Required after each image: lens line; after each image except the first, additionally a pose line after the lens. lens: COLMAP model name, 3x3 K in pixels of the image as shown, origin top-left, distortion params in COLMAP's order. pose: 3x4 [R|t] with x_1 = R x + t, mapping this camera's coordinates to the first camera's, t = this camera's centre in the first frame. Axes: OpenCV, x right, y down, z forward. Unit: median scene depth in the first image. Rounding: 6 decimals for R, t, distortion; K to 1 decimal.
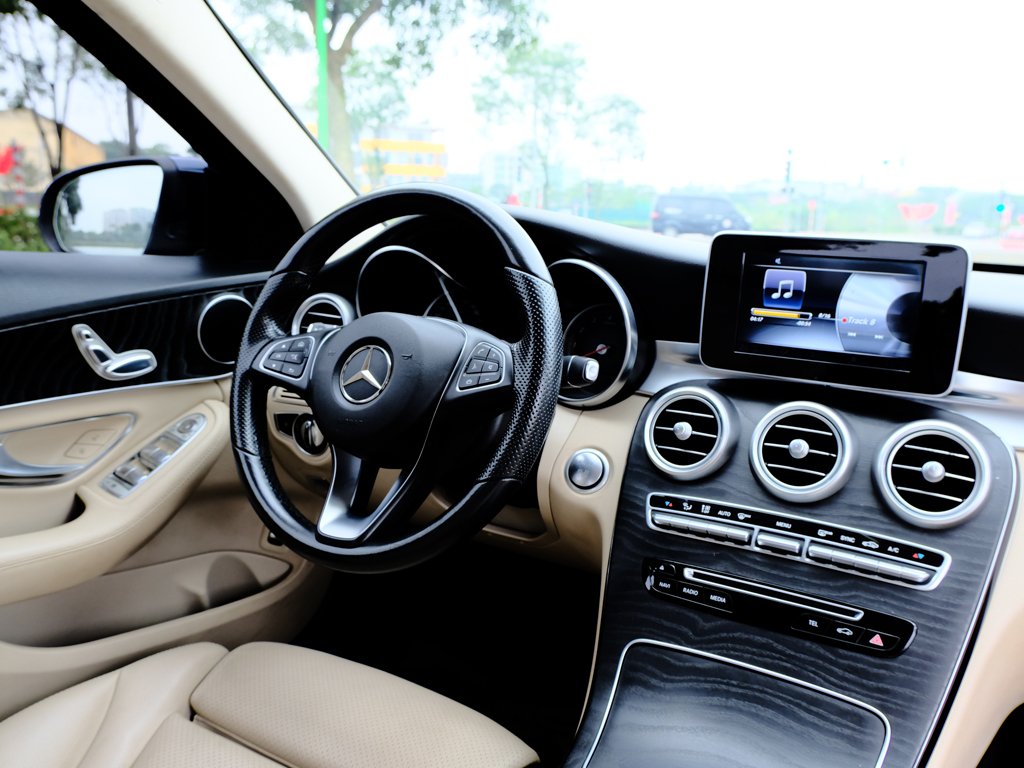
lens RADIAL K [[855.4, 0, 512.0], [0, 855.4, 384.0], [0, 0, 1]] dist [-0.029010, -0.001057]
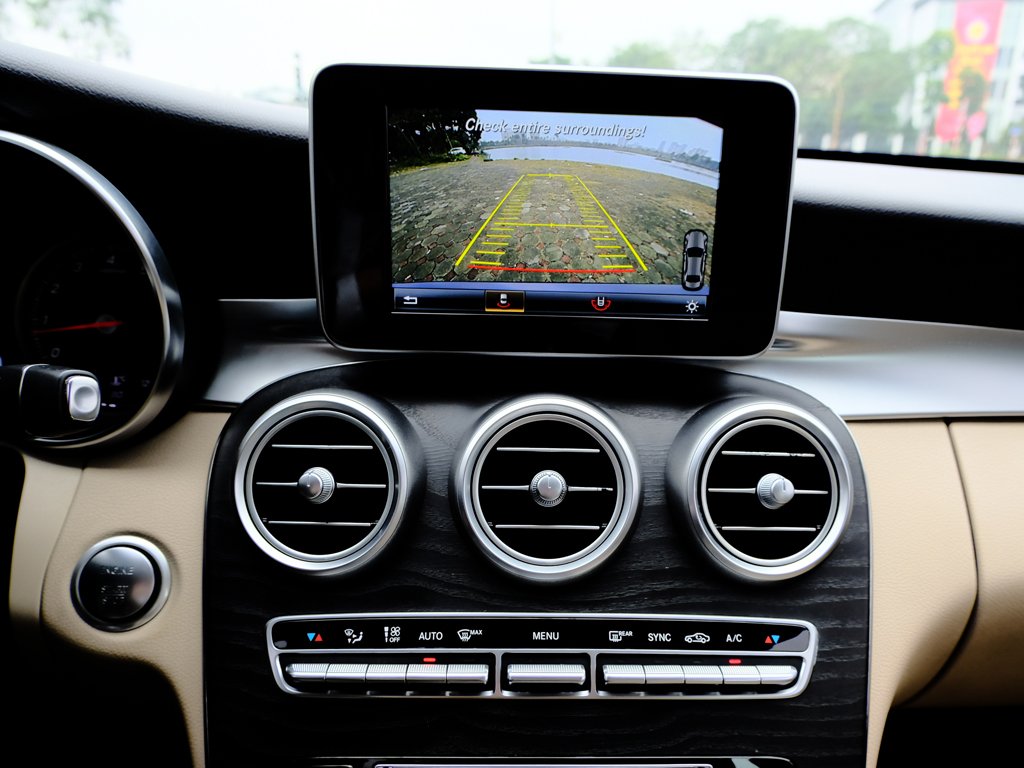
lens RADIAL K [[826.0, 0, 544.1], [0, 826.0, 434.2], [0, 0, 1]] dist [-0.009360, -0.002964]
pose [[0.836573, -0.188097, 0.514554, 0.070595], [0.104917, 0.976835, 0.186509, -0.049564], [-0.537716, -0.102043, 0.836928, 0.537014]]
